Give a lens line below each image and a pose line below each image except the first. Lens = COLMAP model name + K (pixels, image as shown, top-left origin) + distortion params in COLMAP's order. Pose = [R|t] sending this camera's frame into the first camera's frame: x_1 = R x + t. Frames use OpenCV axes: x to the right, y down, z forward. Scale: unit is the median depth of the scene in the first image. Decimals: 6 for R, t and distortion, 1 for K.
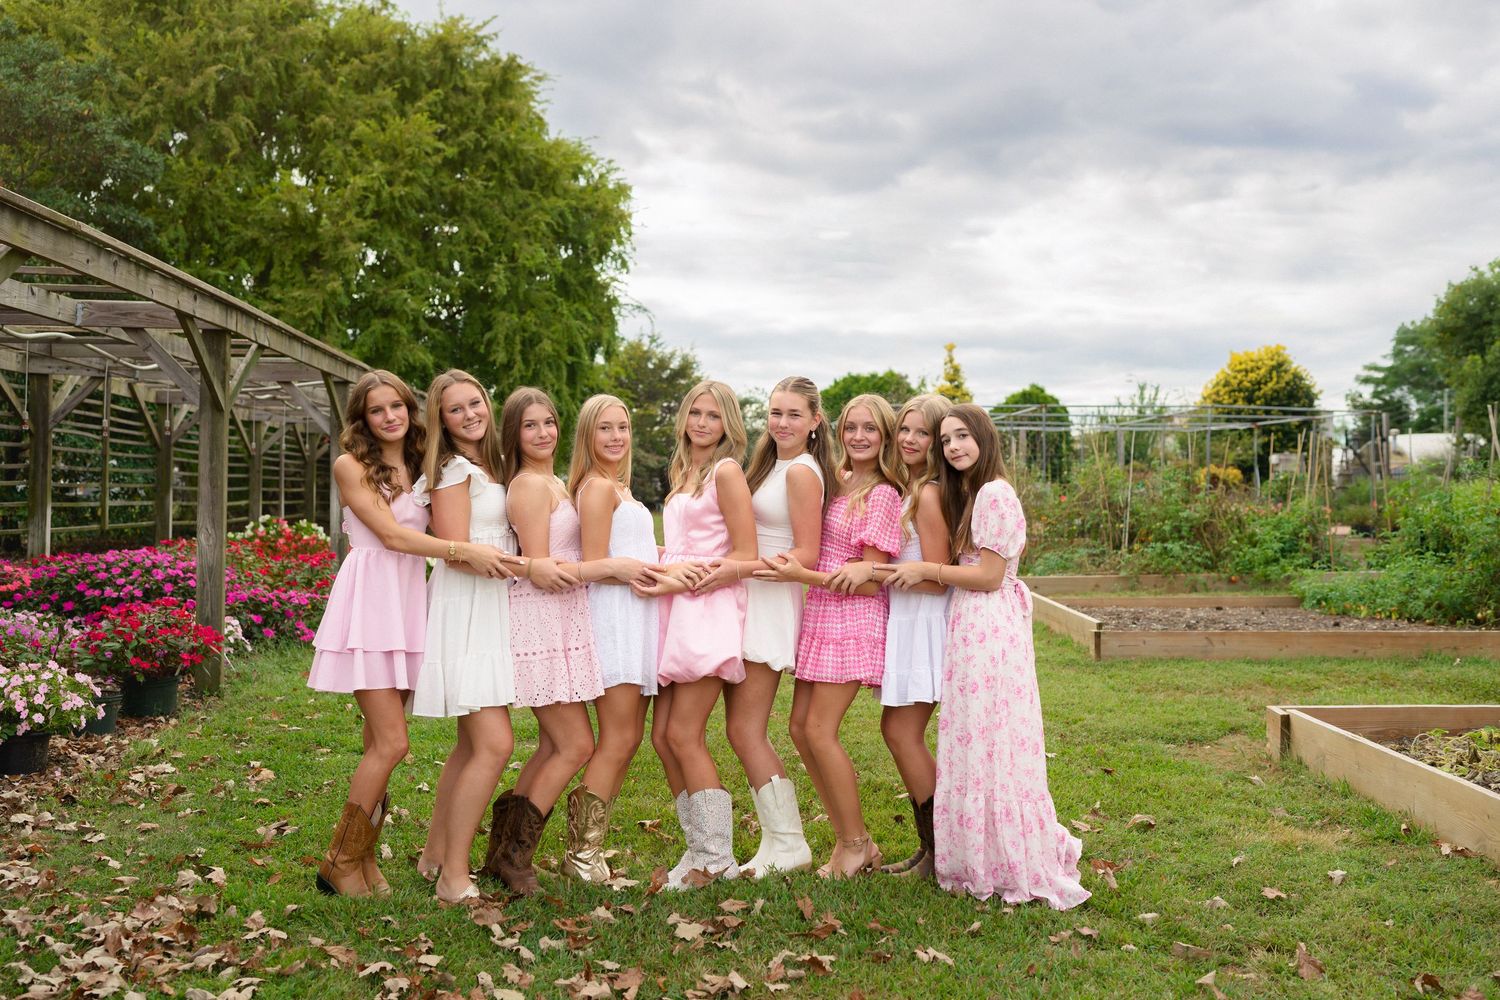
lens RADIAL K [[1462.2, 0, 748.6], [0, 1462.2, 491.3], [0, 0, 1]] dist [0.009906, 0.014713]
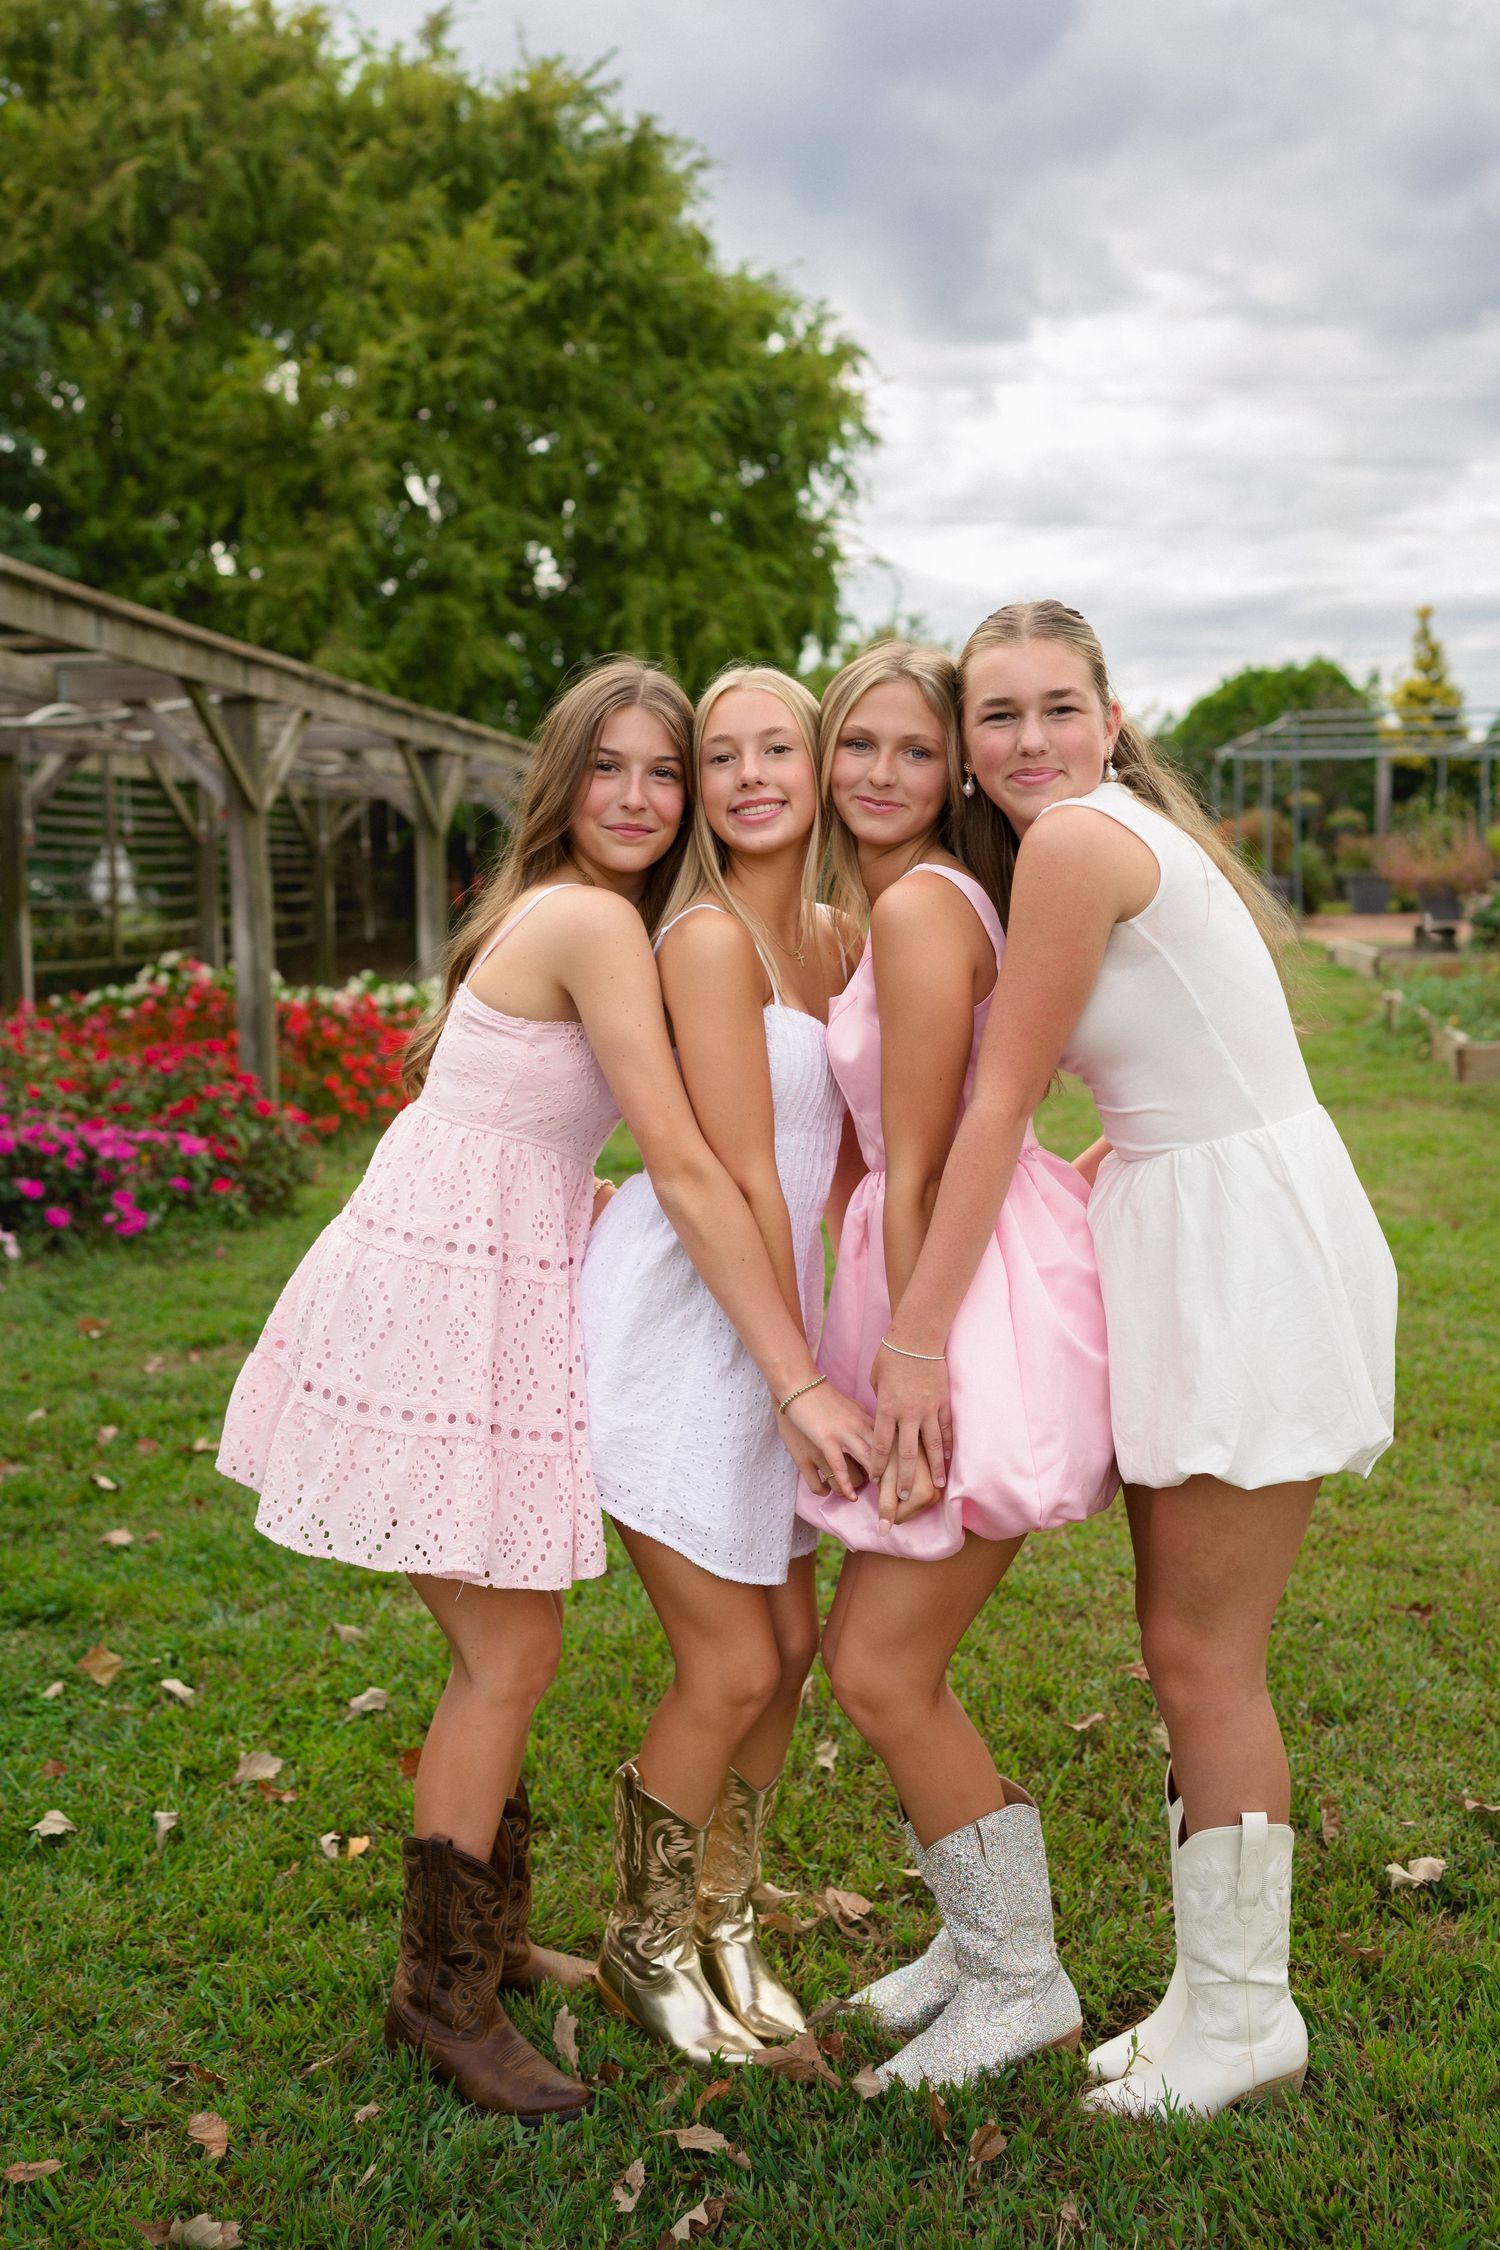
lens RADIAL K [[2226.7, 0, 741.4], [0, 2226.7, 1136.9], [0, 0, 1]] dist [0.010415, 0.018621]
pose [[0.988349, -0.009373, -0.151918, 0.004551], [0.027326, 0.992812, 0.116524, -0.003989], [0.149734, -0.119317, 0.981500, 0.116642]]
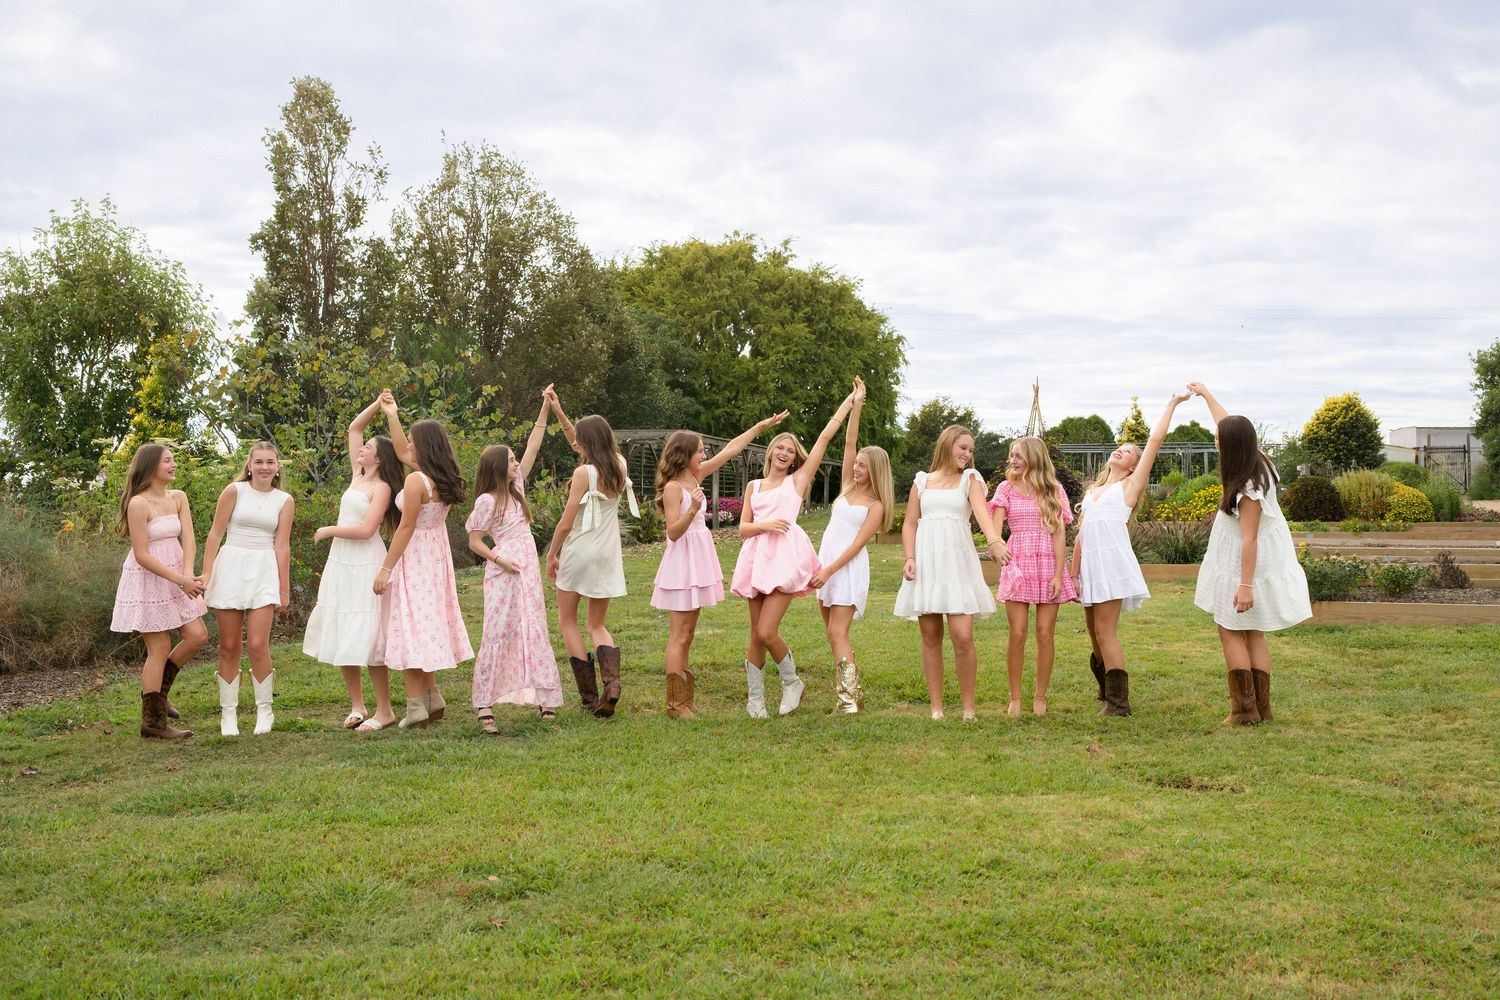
lens RADIAL K [[1558.2, 0, 770.9], [0, 1558.2, 473.8], [0, 0, 1]] dist [0.004919, -0.002180]
pose [[0.964844, -0.009780, -0.262643, 0.365684], [0.005225, 0.999824, -0.018036, 0.021618], [0.262773, 0.016030, 0.964725, -1.343548]]
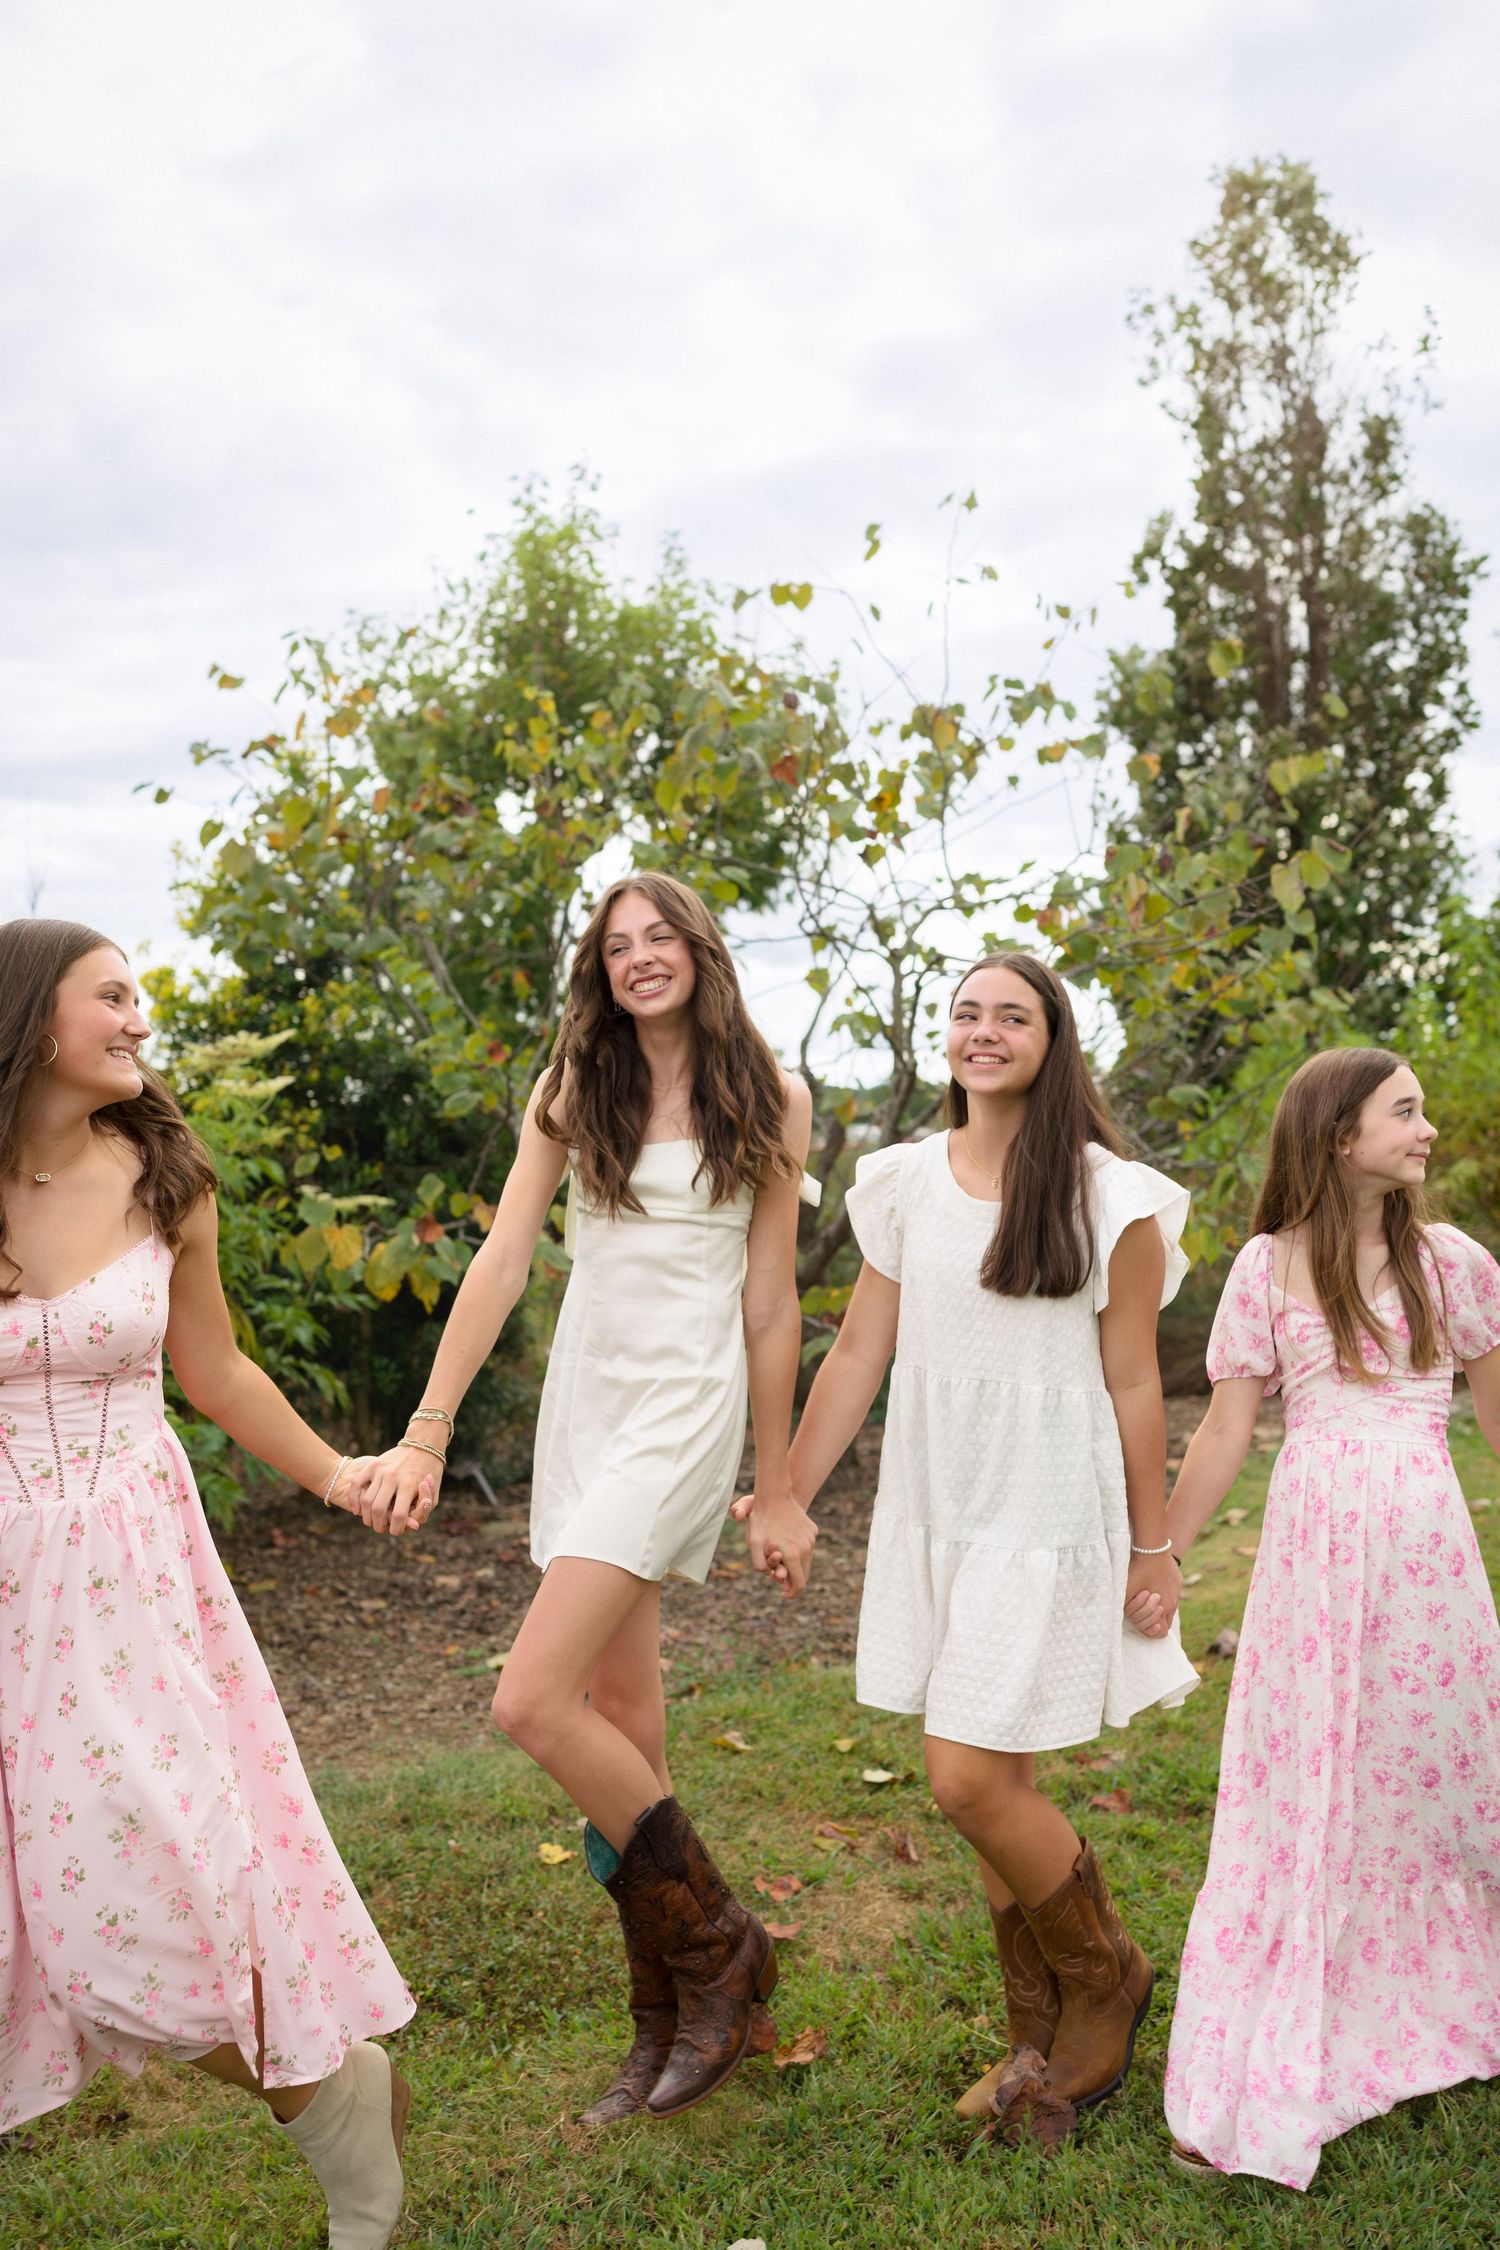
lens RADIAL K [[2193.3, 0, 758.9], [0, 2193.3, 1133.9], [0, 0, 1]] dist [0.009906, 0.014713]
pose [[0.536682, -0.021701, -0.843506, 0.208567], [0.024921, 0.999641, -0.009861, 0.012455], [0.843417, -0.015729, 0.537030, -0.775802]]
